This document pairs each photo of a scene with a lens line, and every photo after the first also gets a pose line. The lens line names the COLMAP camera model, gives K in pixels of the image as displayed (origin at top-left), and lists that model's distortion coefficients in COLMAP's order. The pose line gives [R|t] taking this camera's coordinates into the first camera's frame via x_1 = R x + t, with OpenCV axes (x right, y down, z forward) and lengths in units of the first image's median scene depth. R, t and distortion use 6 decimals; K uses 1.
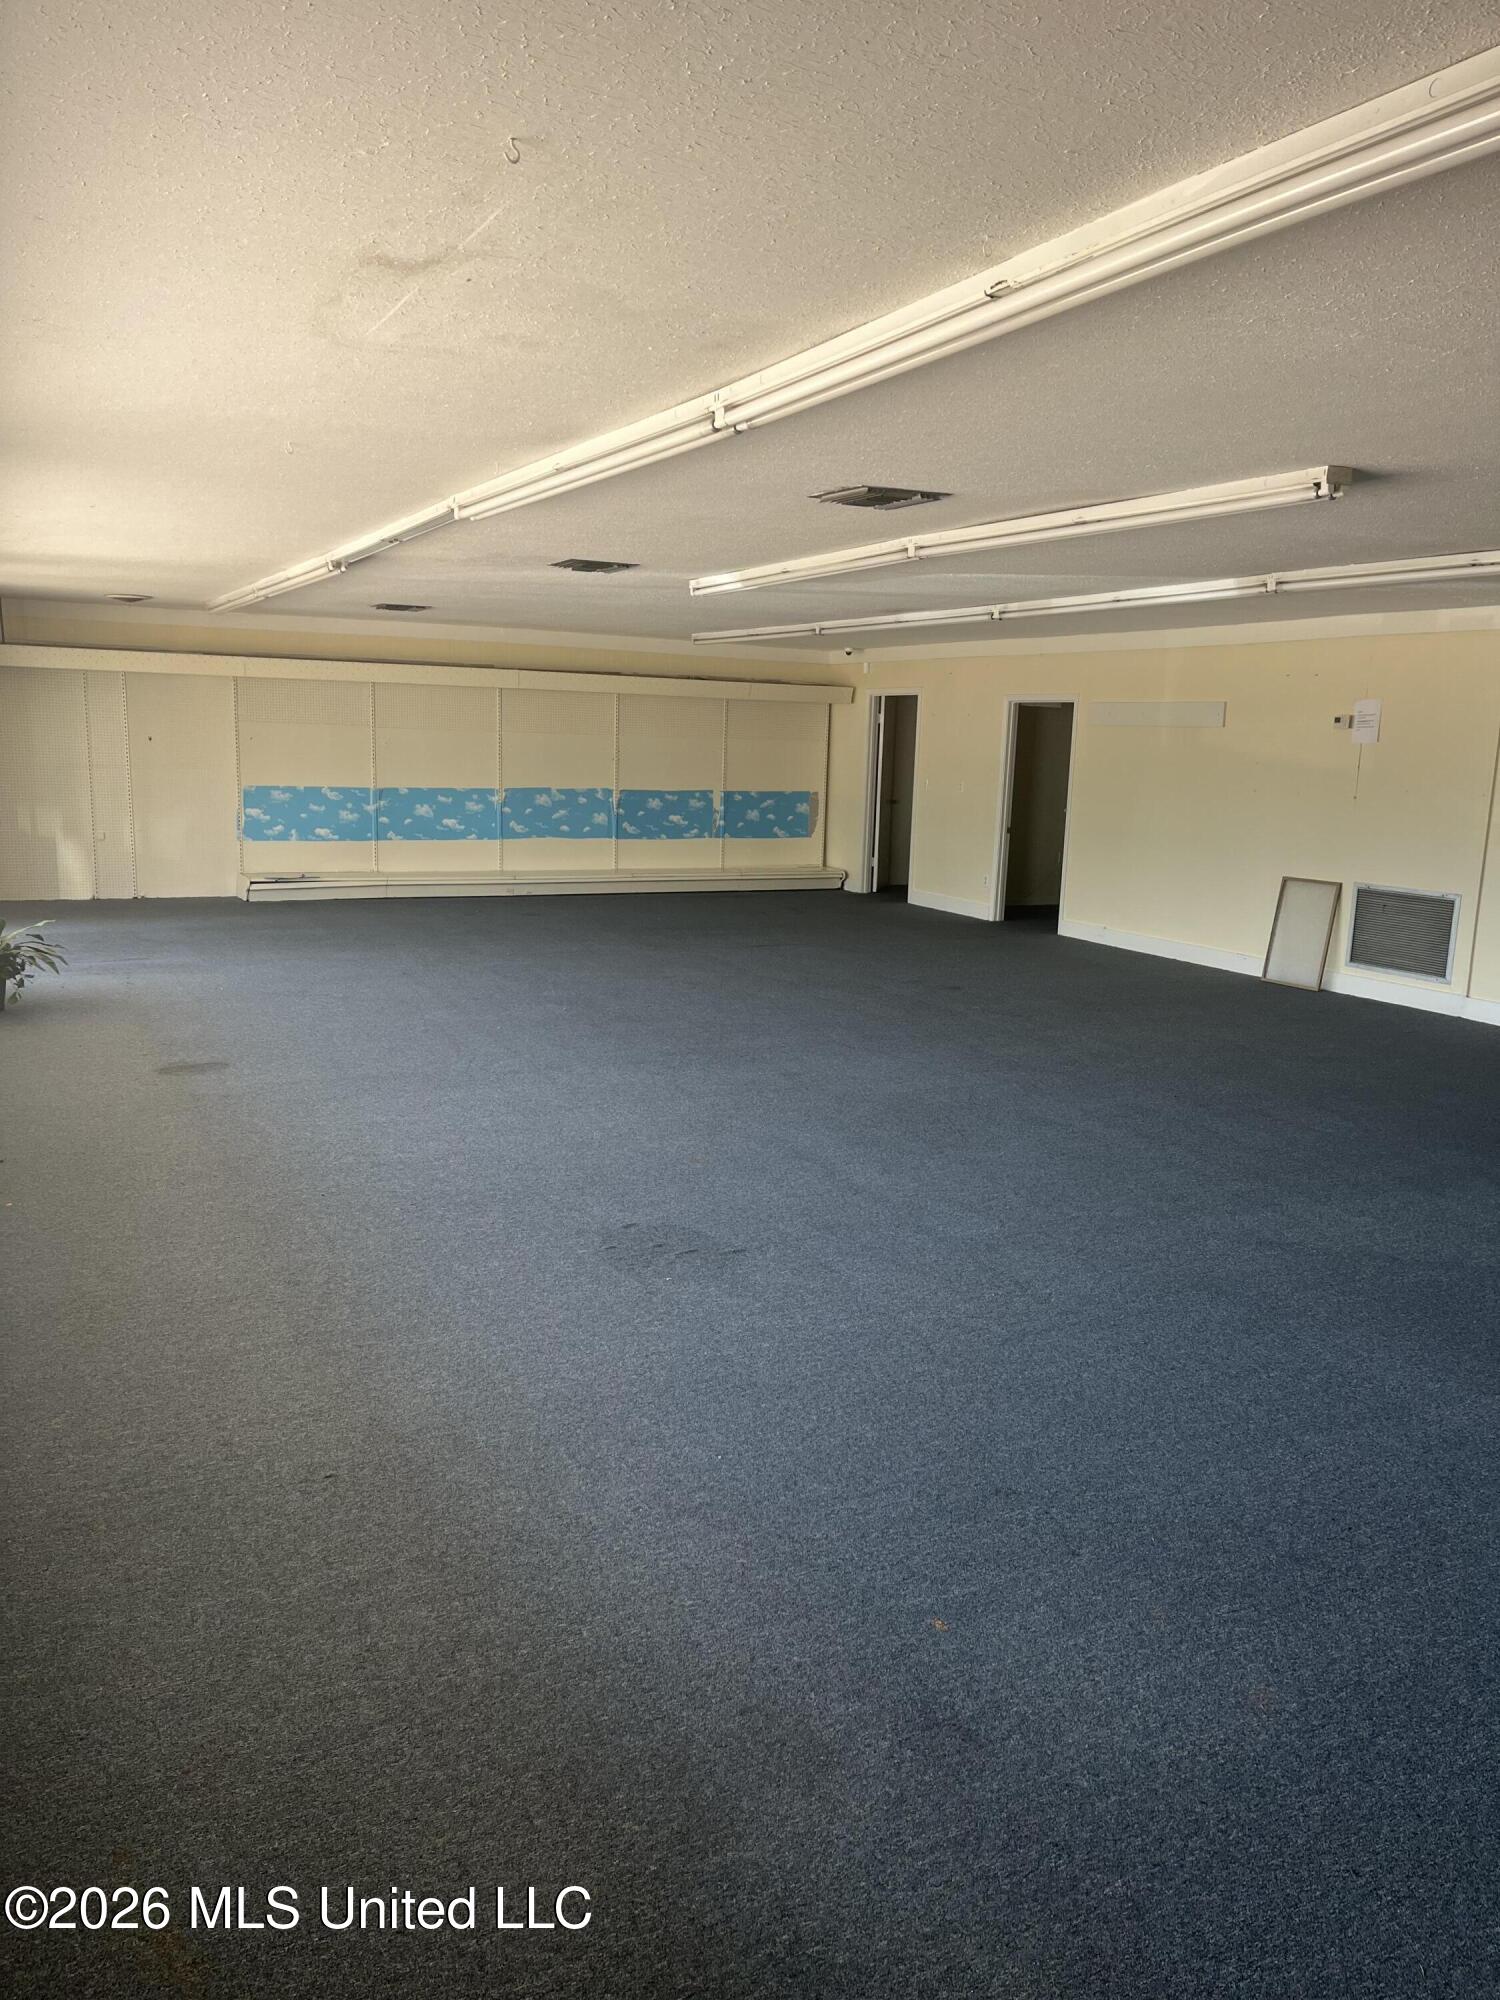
lens RADIAL K [[1481.9, 0, 743.6], [0, 1481.9, 1036.5], [0, 0, 1]] dist [0.021521, -0.066699]
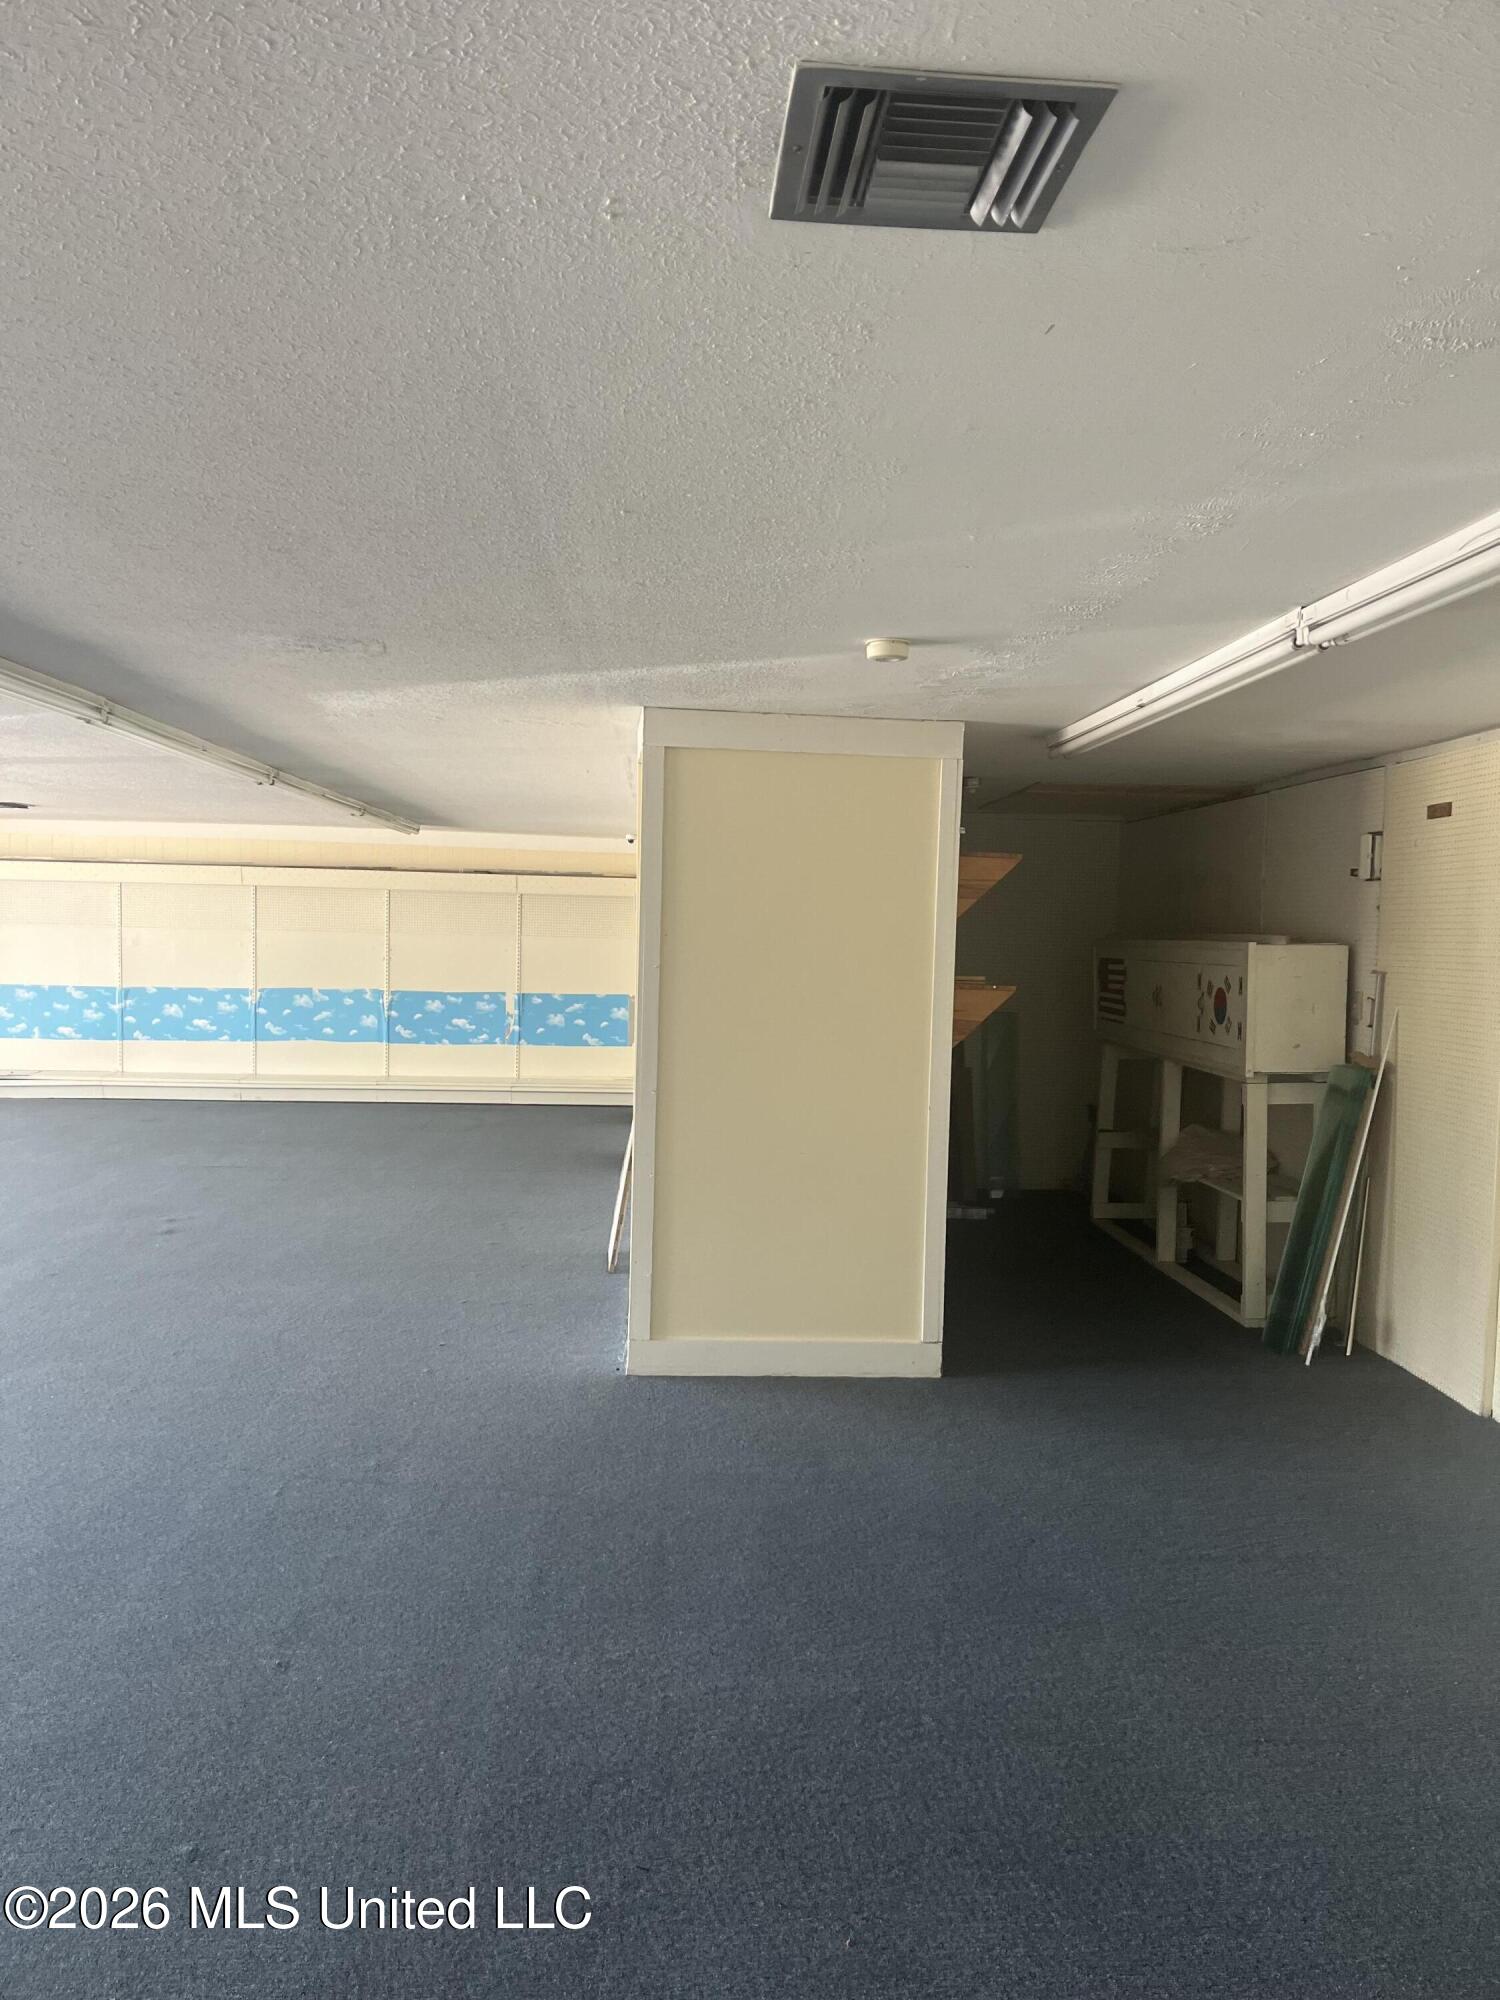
lens RADIAL K [[1481.9, 0, 759.8], [0, 1481.9, 1019.0], [0, 0, 1]] dist [0.021521, -0.066699]
pose [[0.925172, 0.008712, -0.379448, 0.494182], [-0.068748, 0.987046, -0.144960, -0.031612], [0.373270, 0.160199, 0.913786, 0.250273]]
